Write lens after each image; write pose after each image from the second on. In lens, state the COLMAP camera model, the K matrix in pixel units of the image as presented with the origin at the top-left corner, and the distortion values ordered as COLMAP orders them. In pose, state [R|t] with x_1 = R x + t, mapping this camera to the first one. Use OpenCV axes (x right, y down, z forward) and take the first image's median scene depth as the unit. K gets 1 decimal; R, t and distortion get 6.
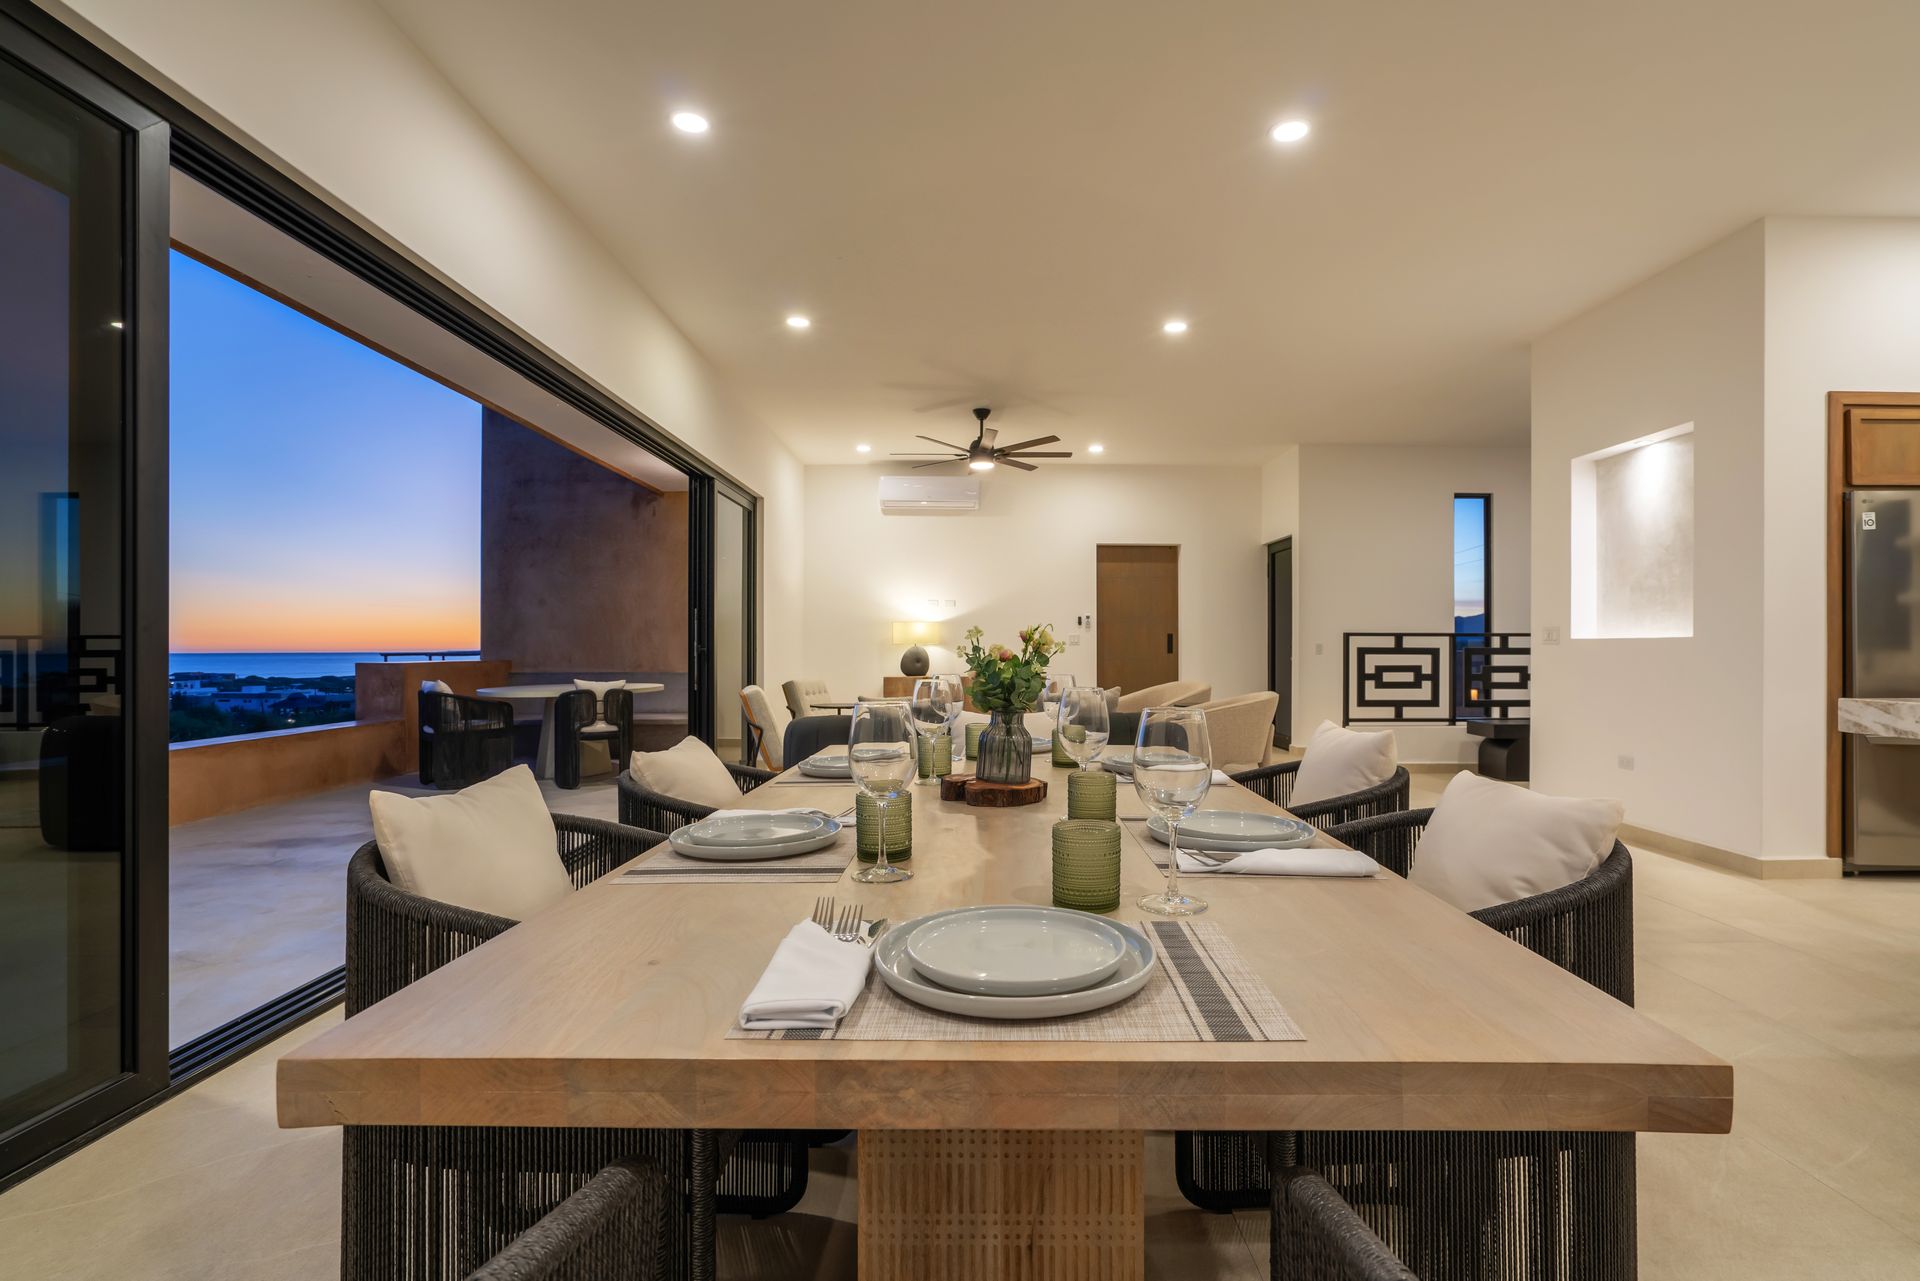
lens RADIAL K [[919.7, 0, 960.0], [0, 919.7, 640.5], [0, 0, 1]] dist [-0.023075, 0.011695]
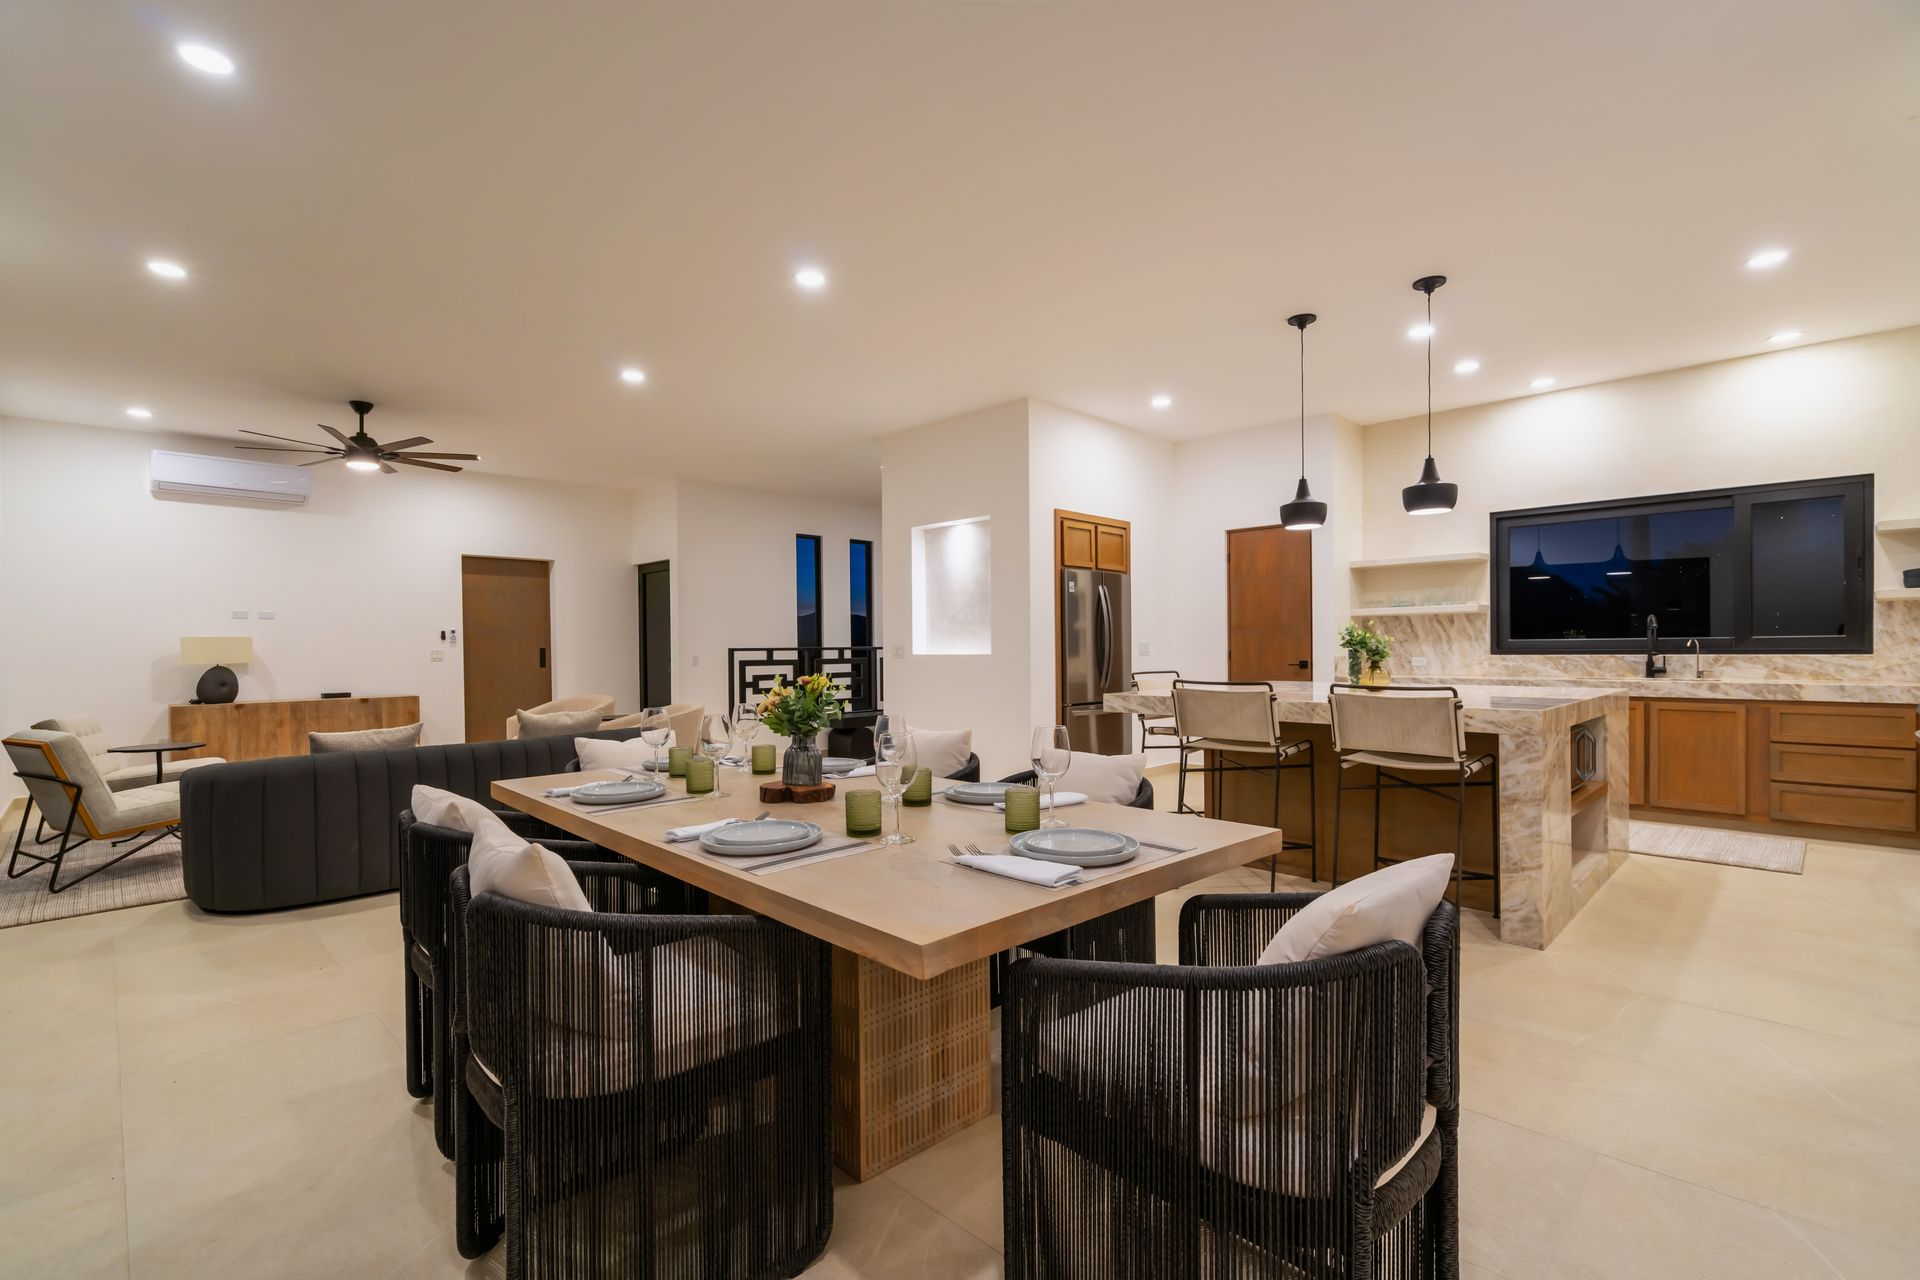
lens RADIAL K [[919.7, 0, 960.0], [0, 919.7, 640.0], [0, 0, 1]] dist [-0.023075, 0.011695]
pose [[0.704920, -0.005660, 0.709264, -0.209724], [0.007036, 0.999975, 0.000987, -0.018184], [-0.709252, 0.004295, 0.704942, -0.041661]]
